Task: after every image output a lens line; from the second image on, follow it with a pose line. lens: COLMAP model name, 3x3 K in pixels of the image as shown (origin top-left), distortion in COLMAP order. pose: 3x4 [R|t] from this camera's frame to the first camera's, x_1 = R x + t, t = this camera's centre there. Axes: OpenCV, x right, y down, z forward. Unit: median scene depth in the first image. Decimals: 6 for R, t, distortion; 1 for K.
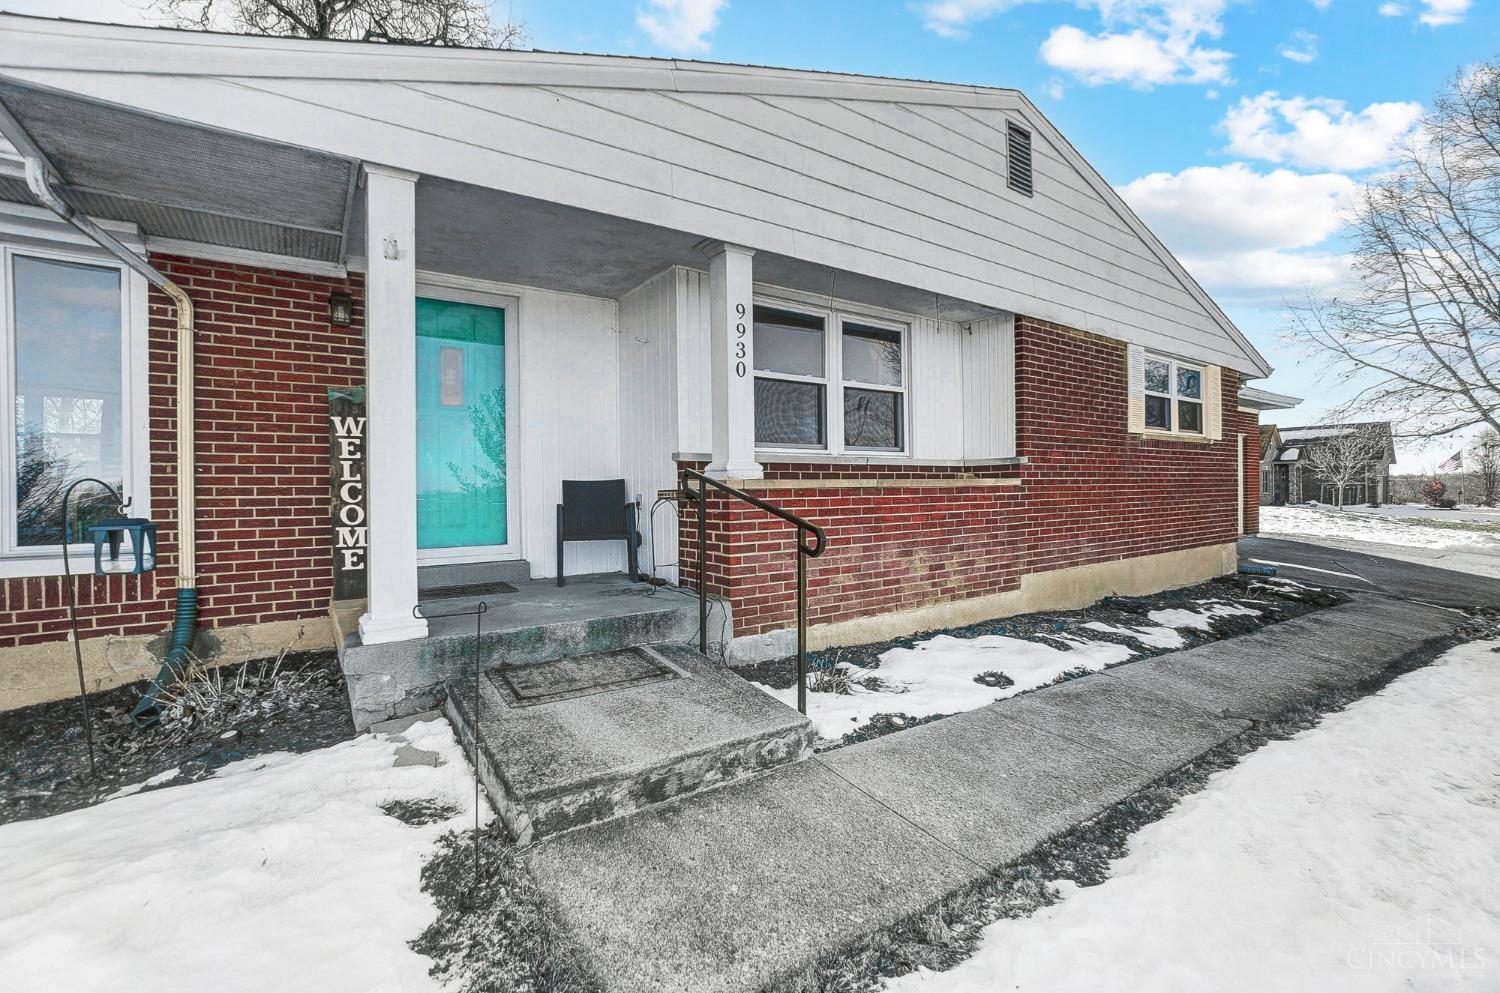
lens RADIAL K [[658.2, 0, 757.3], [0, 658.2, 490.5], [0, 0, 1]] dist [-0.044288, 0.002859]
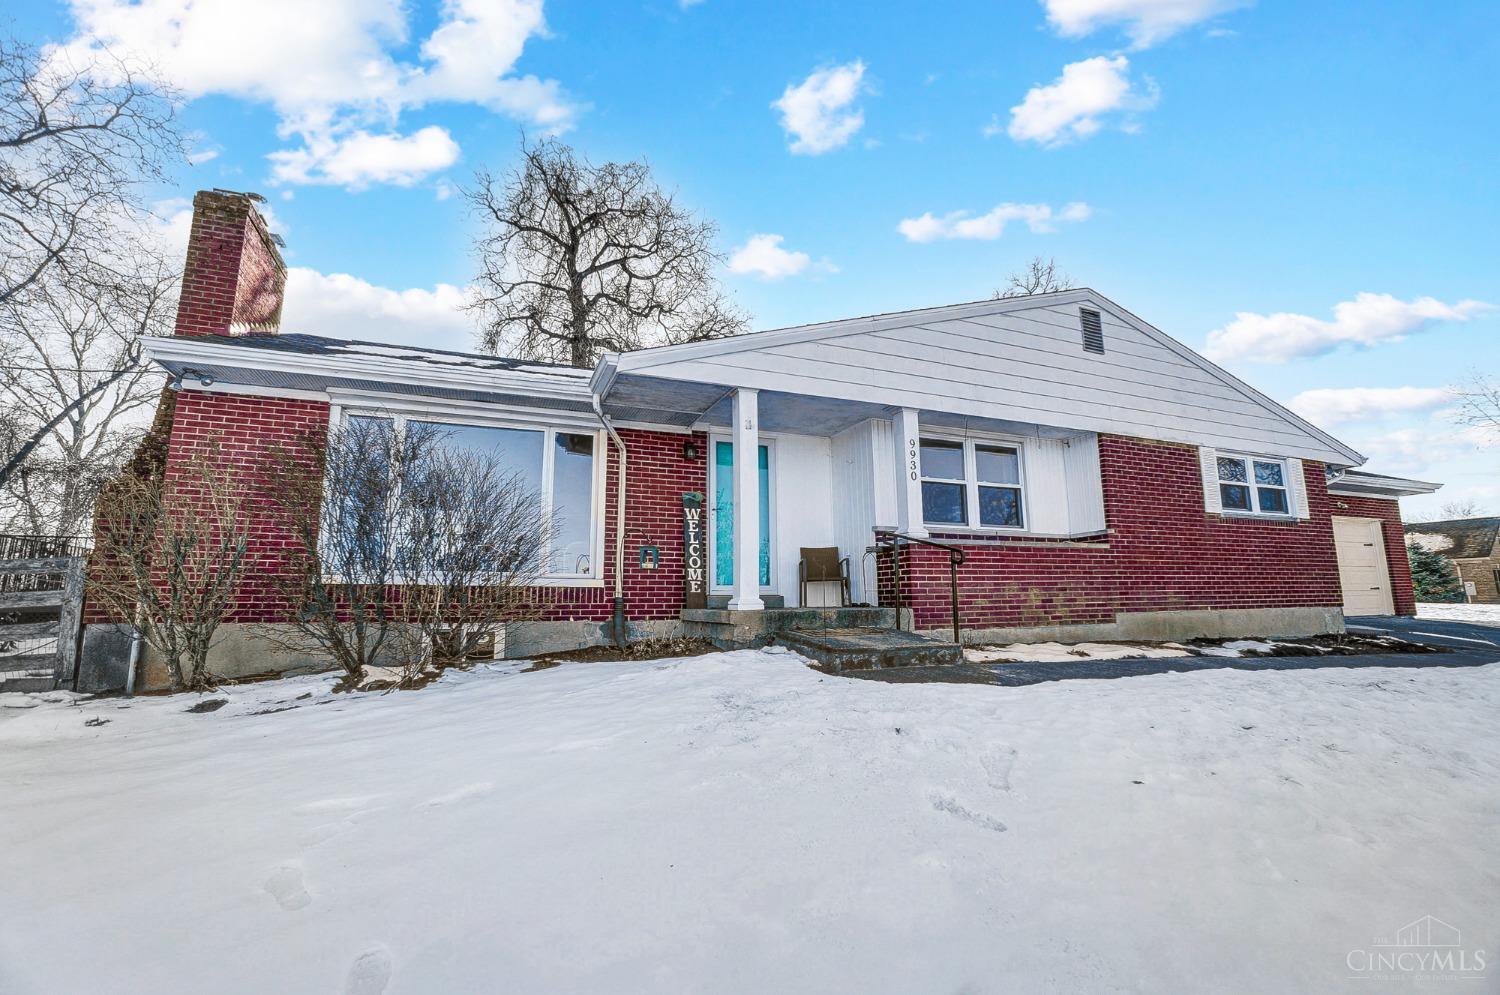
lens RADIAL K [[658.2, 0, 760.7], [0, 658.2, 489.4], [0, 0, 1]] dist [-0.044288, 0.002859]
pose [[0.976662, -0.033142, -0.212209, -0.047788], [-0.003624, 0.985340, -0.170564, 0.137480], [0.214751, 0.167353, 0.962224, -0.697856]]
